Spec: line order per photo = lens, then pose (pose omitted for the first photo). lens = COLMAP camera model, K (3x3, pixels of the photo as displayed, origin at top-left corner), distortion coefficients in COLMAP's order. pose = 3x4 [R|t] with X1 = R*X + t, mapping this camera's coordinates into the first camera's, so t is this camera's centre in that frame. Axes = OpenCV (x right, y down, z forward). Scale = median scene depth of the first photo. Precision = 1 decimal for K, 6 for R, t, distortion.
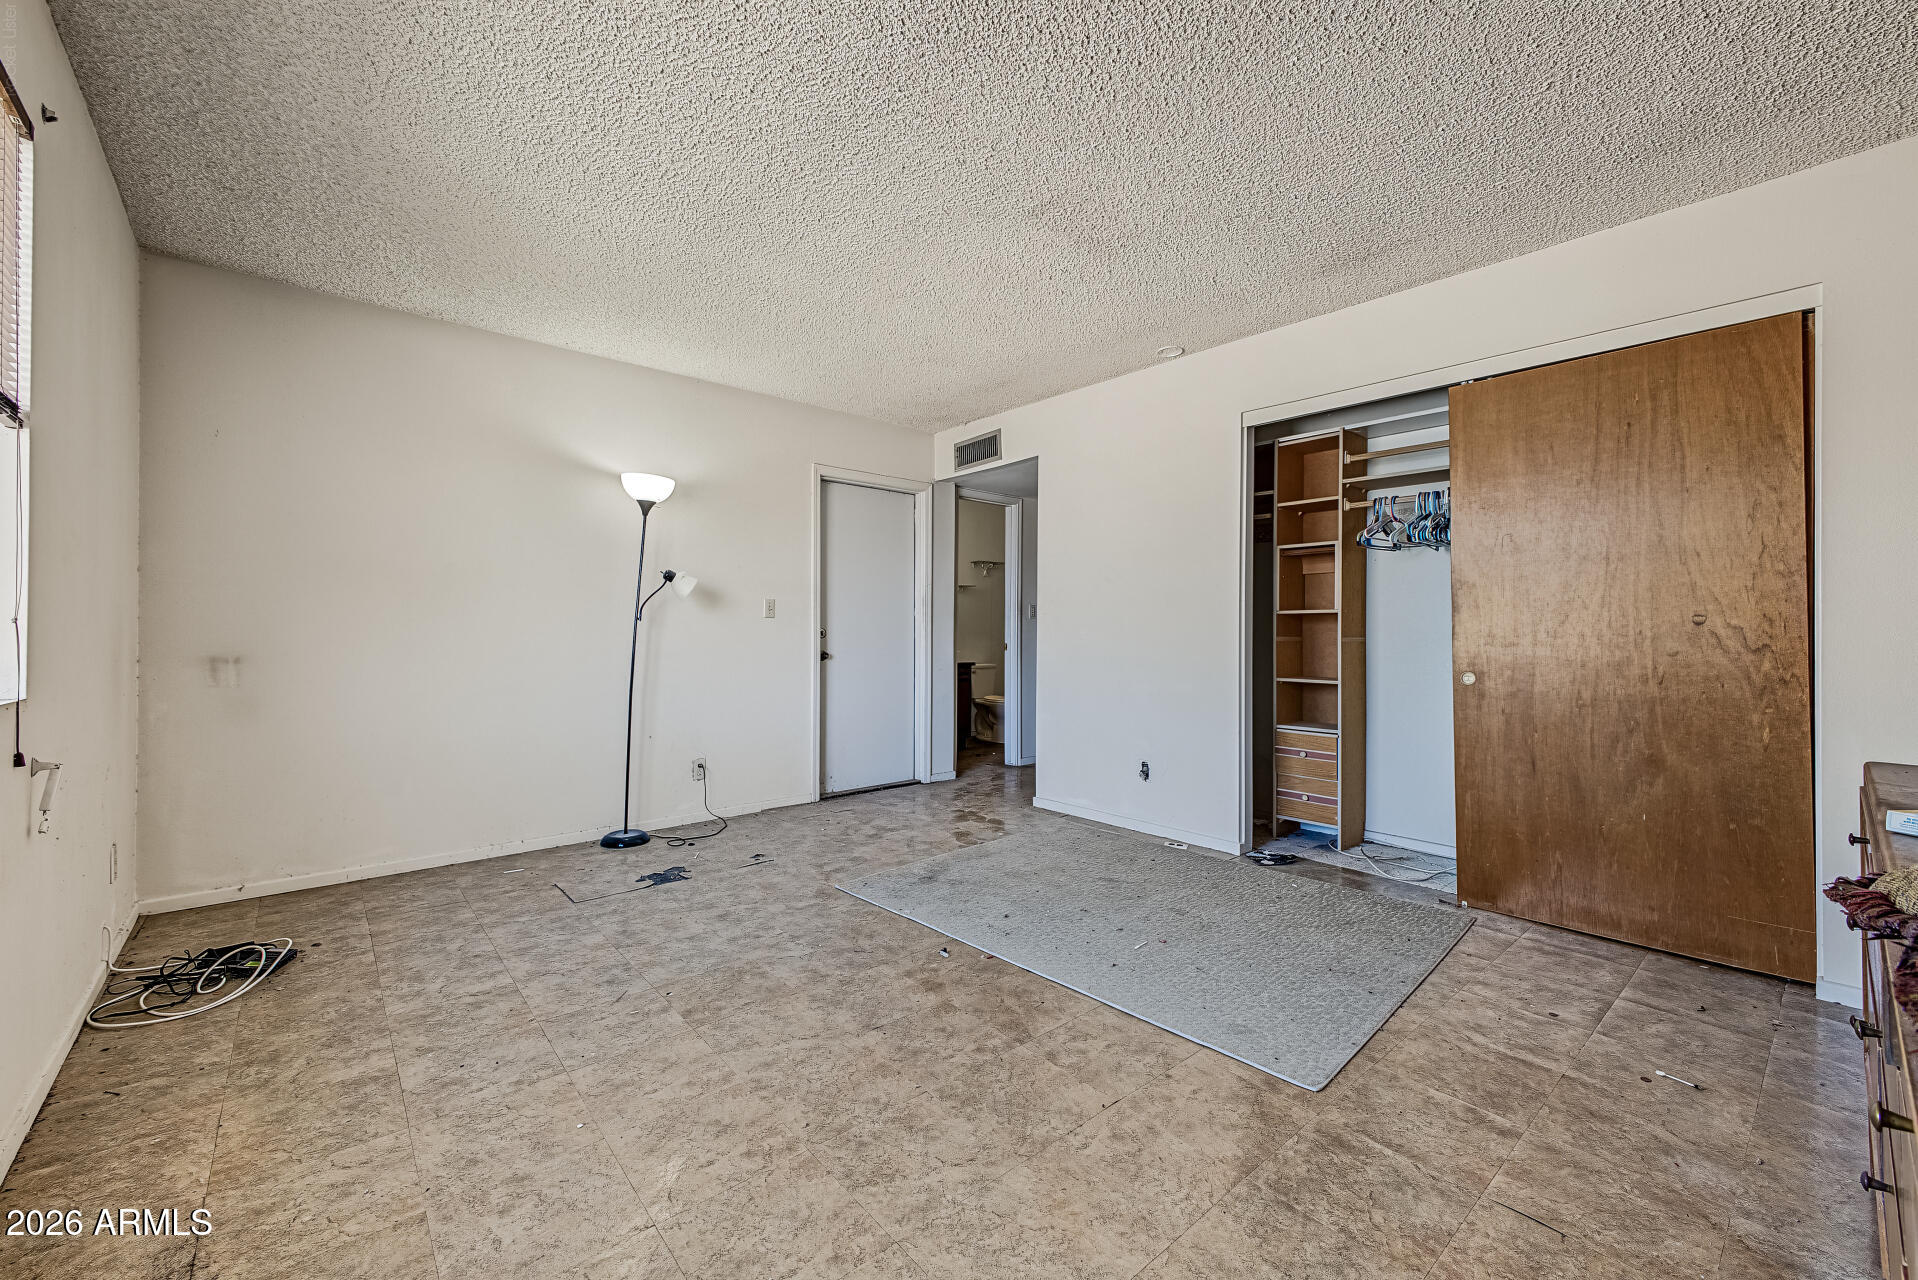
lens RADIAL K [[765.9, 0, 958.2], [0, 765.9, 631.3], [0, 0, 1]] dist [-0.000396, -0.000362]
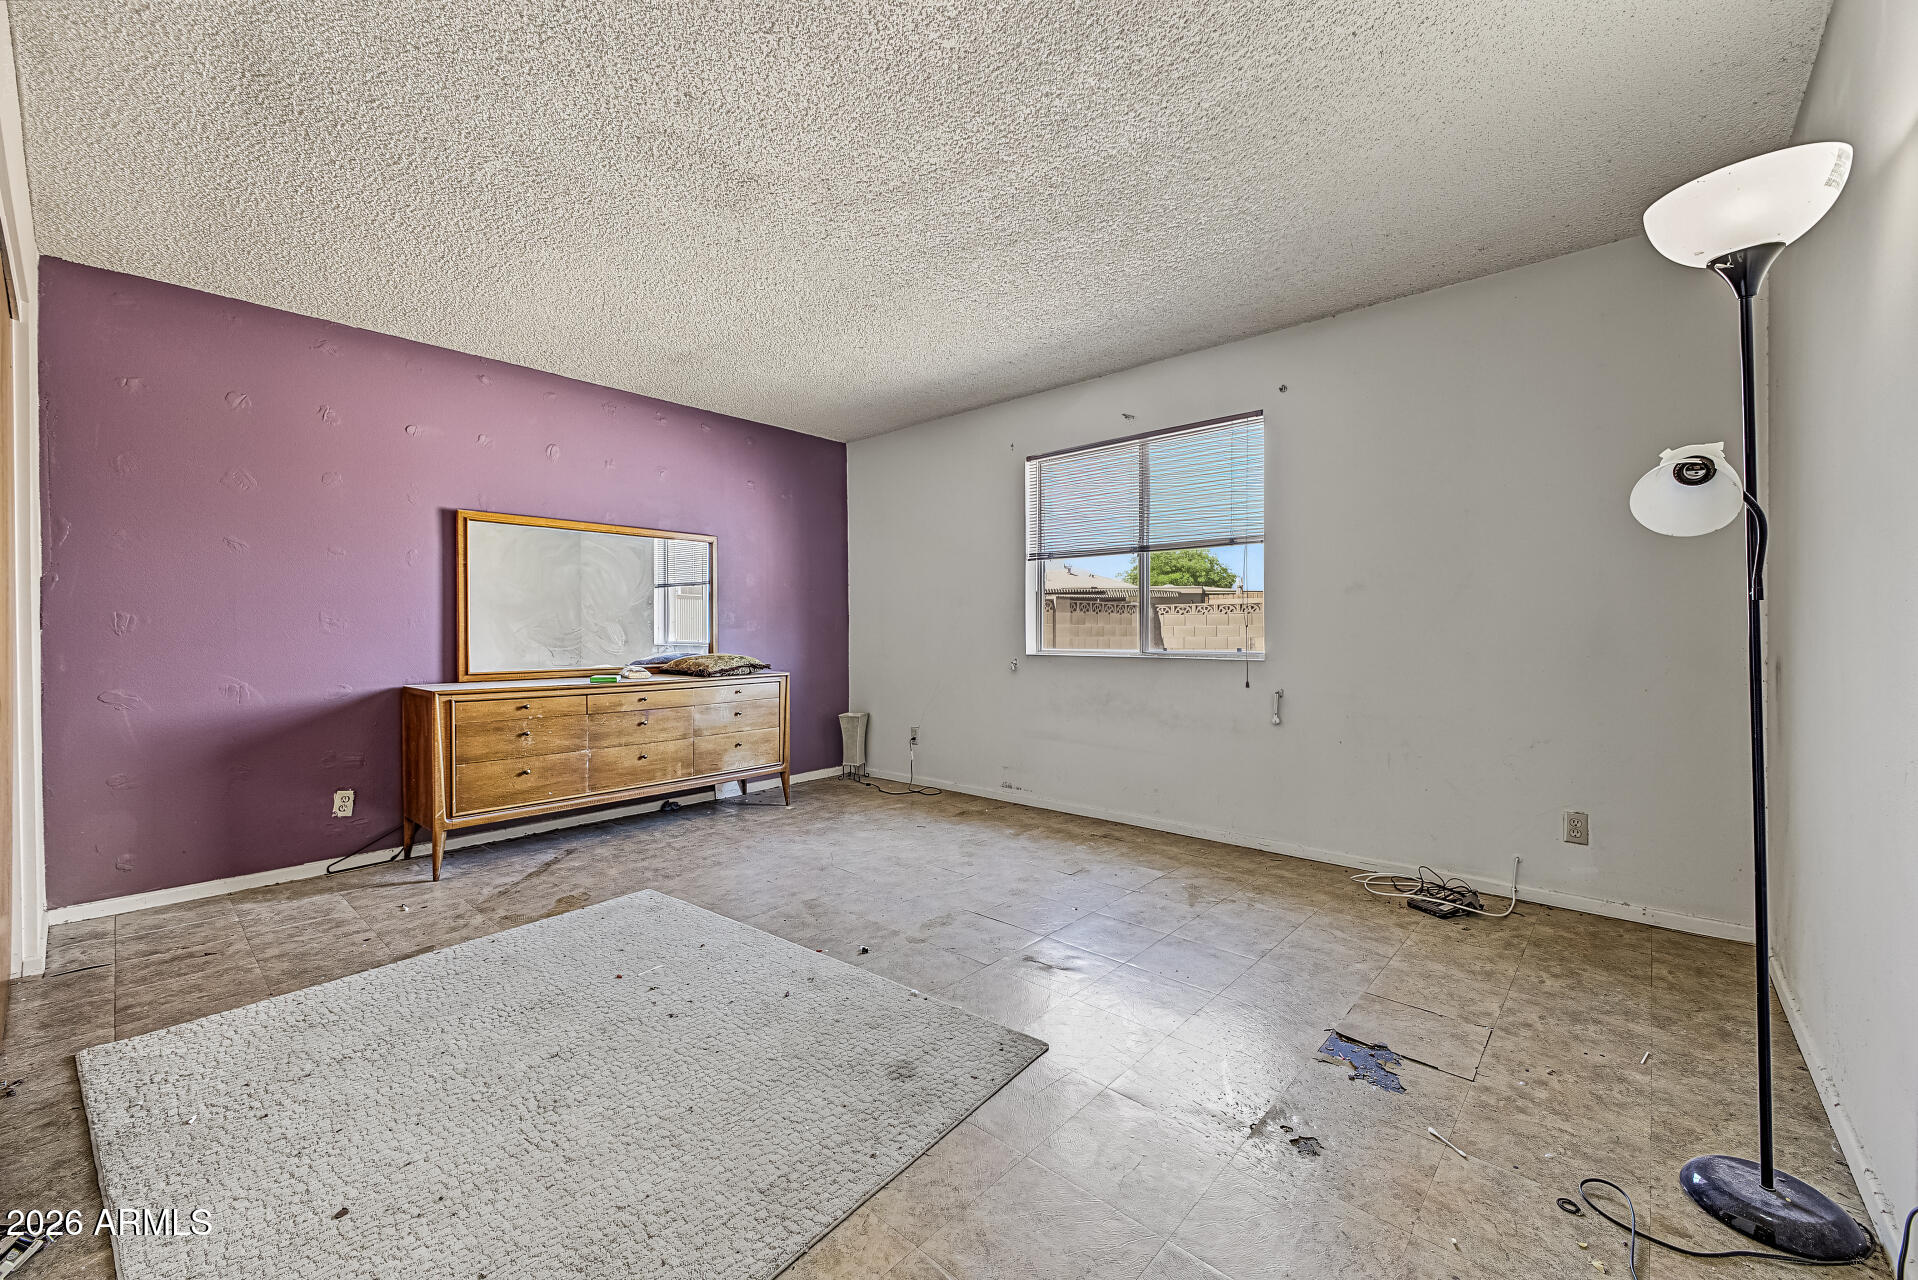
lens RADIAL K [[765.9, 0, 960.3], [0, 765.9, 633.7], [0, 0, 1]] dist [-0.000396, -0.000362]
pose [[-0.991456, 0.000310, -0.130445, -0.013699], [-0.000357, 0.999987, 0.005088, -0.001961], [0.130445, 0.005091, -0.991442, 2.377270]]
